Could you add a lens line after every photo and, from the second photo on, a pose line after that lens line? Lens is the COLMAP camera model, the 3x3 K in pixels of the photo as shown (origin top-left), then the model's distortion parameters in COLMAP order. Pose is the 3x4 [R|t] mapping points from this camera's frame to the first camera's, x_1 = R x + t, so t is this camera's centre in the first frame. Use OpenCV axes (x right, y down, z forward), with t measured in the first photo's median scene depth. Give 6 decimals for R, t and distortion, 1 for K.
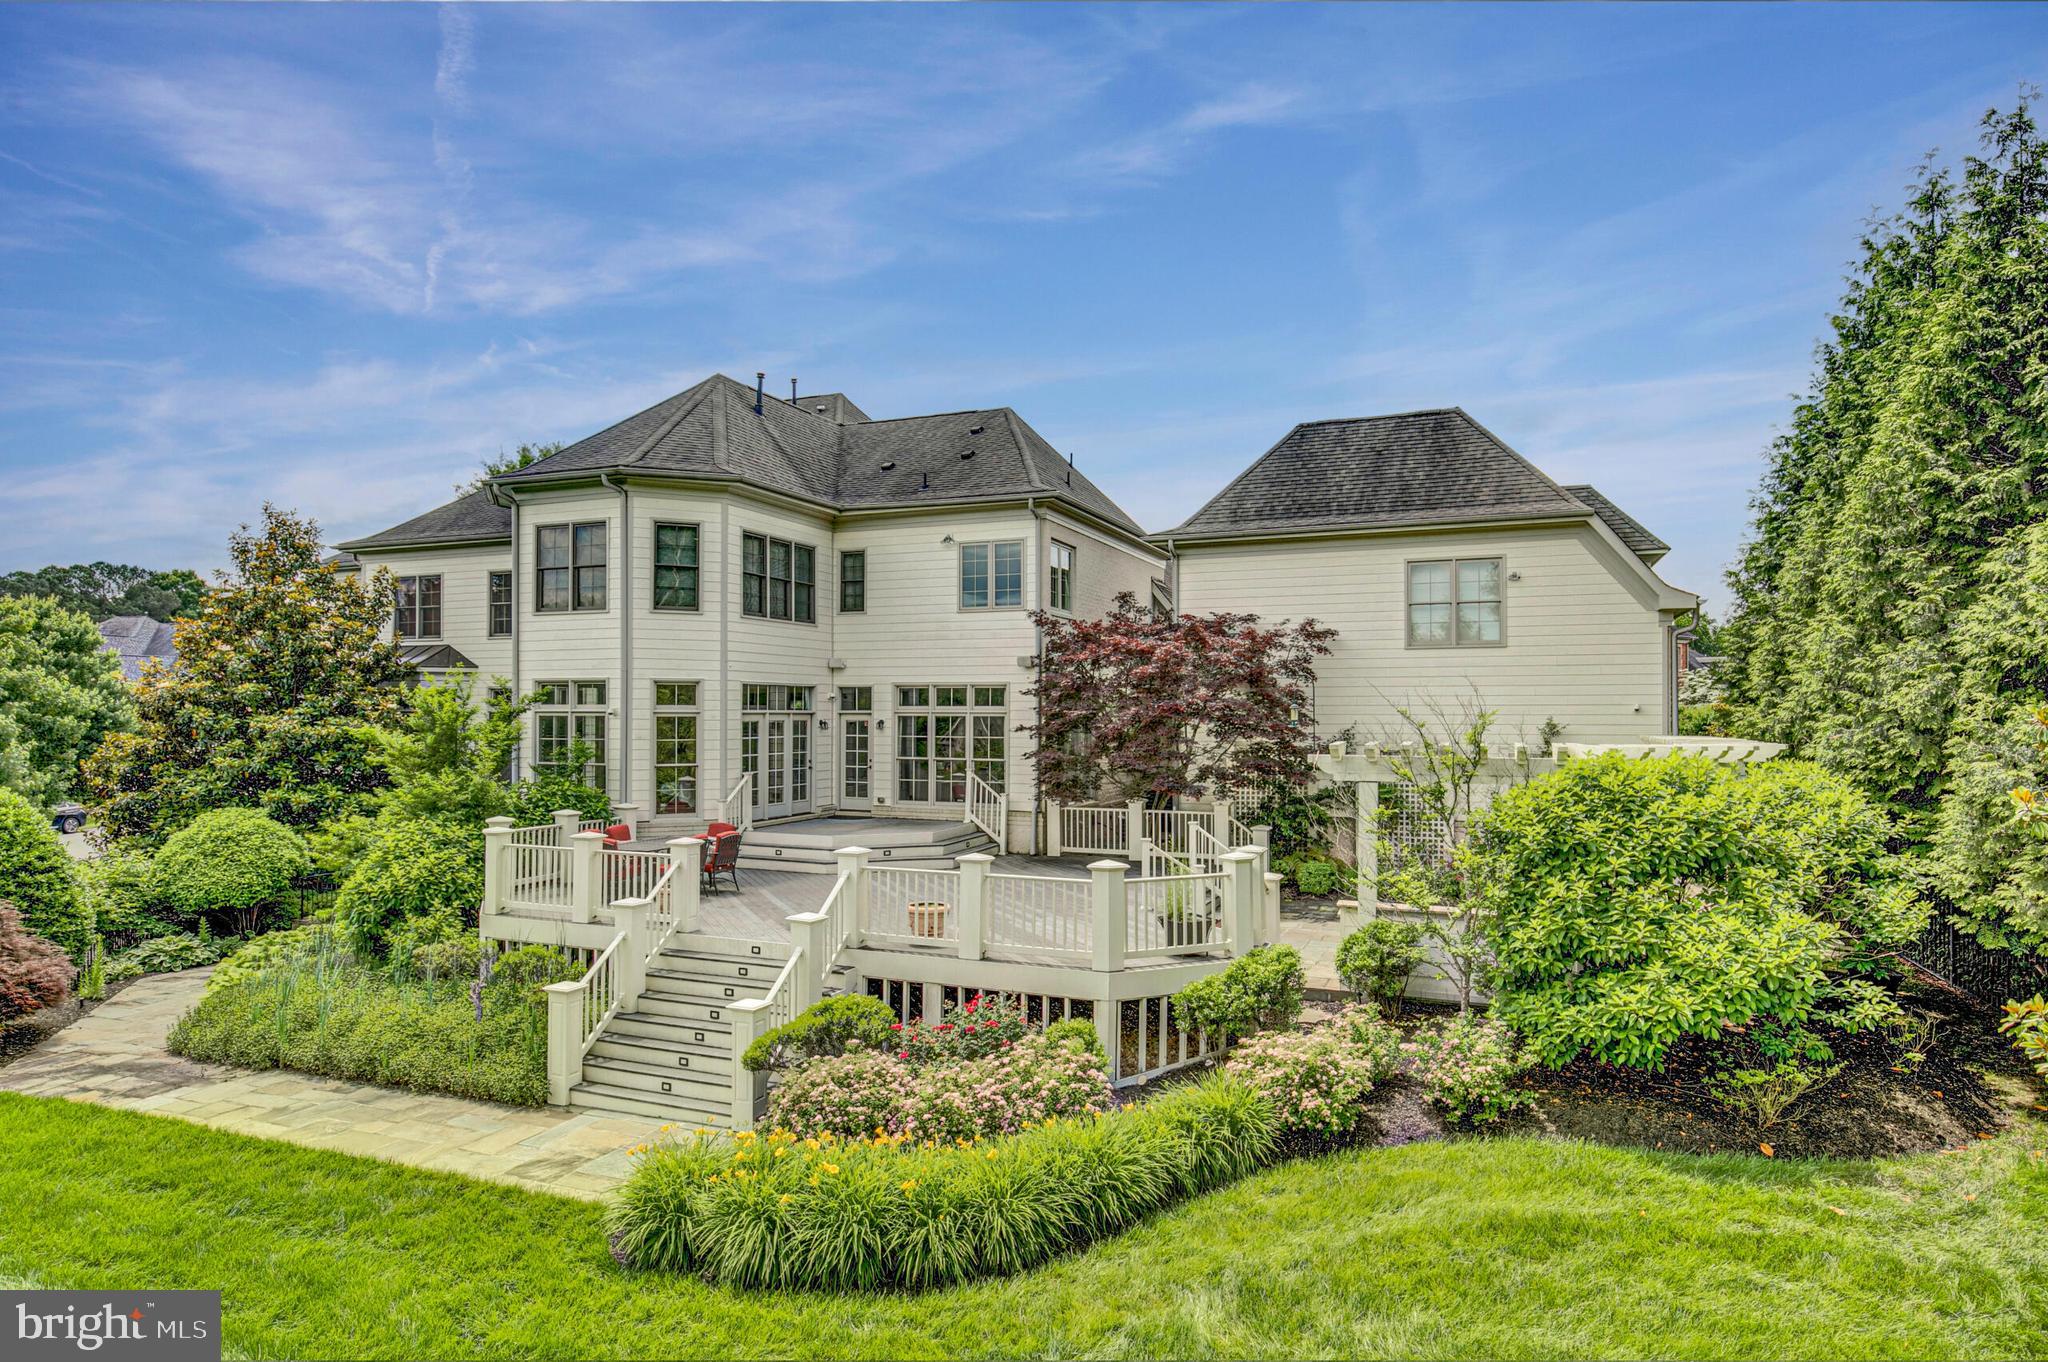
lens RADIAL K [[1164.1, 0, 1023.7], [0, 1164.1, 686.5], [0, 0, 1]] dist [-0.002521, -0.000233]
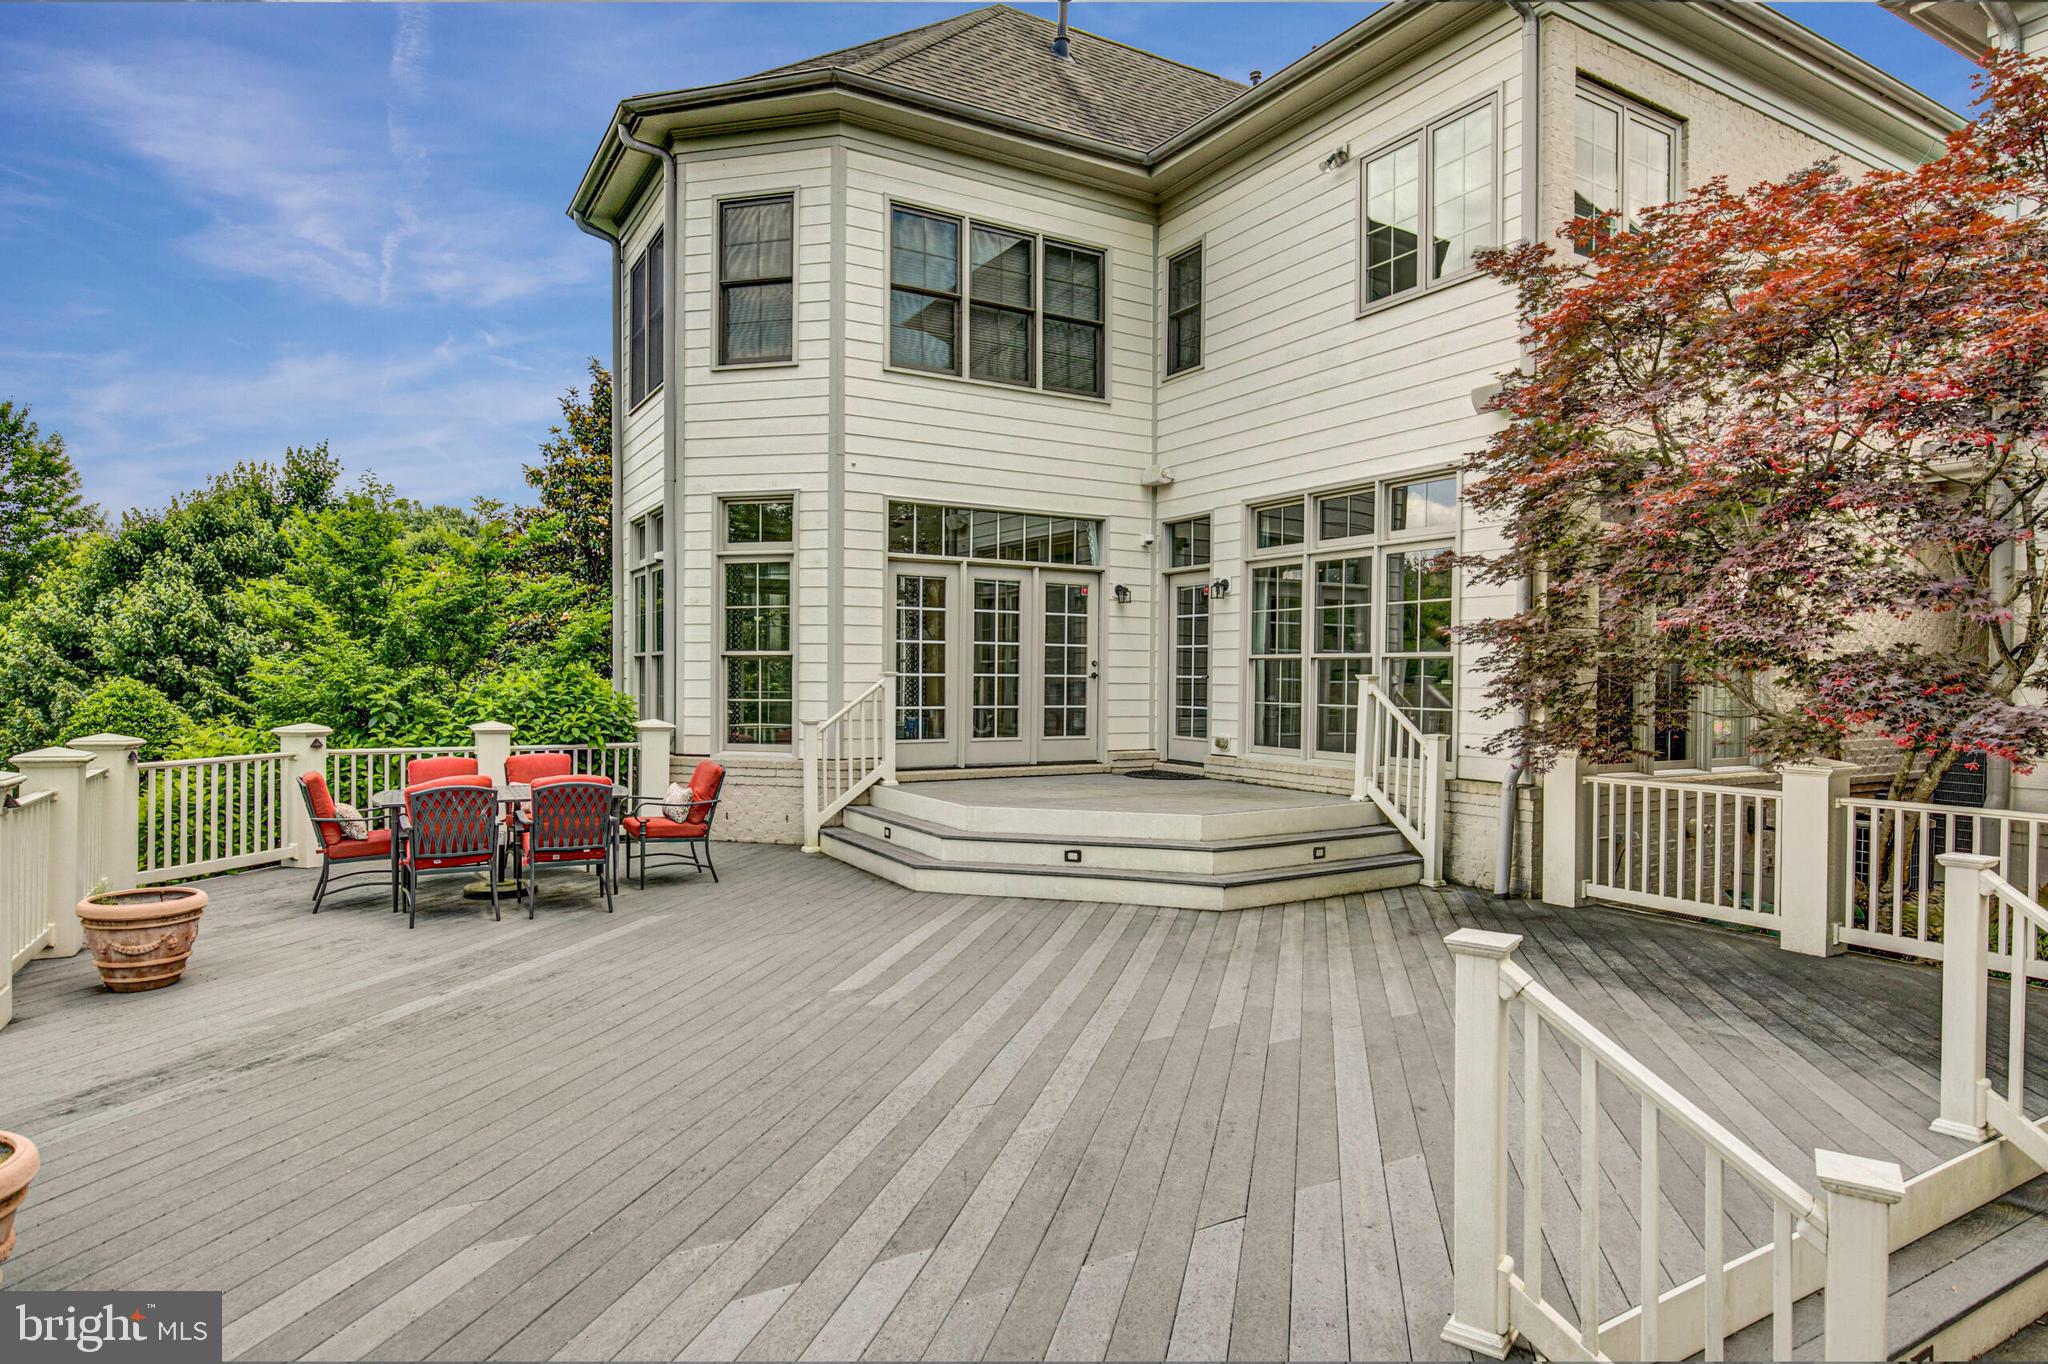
lens RADIAL K [[1164.1, 0, 1024.3], [0, 1164.1, 682.8], [0, 0, 1]] dist [-0.002521, -0.000233]
pose [[0.797453, 0.005892, -0.603352, 0.107877], [0.009820, 0.999693, 0.022742, 0.061445], [0.603301, -0.024060, 0.797151, 0.572164]]
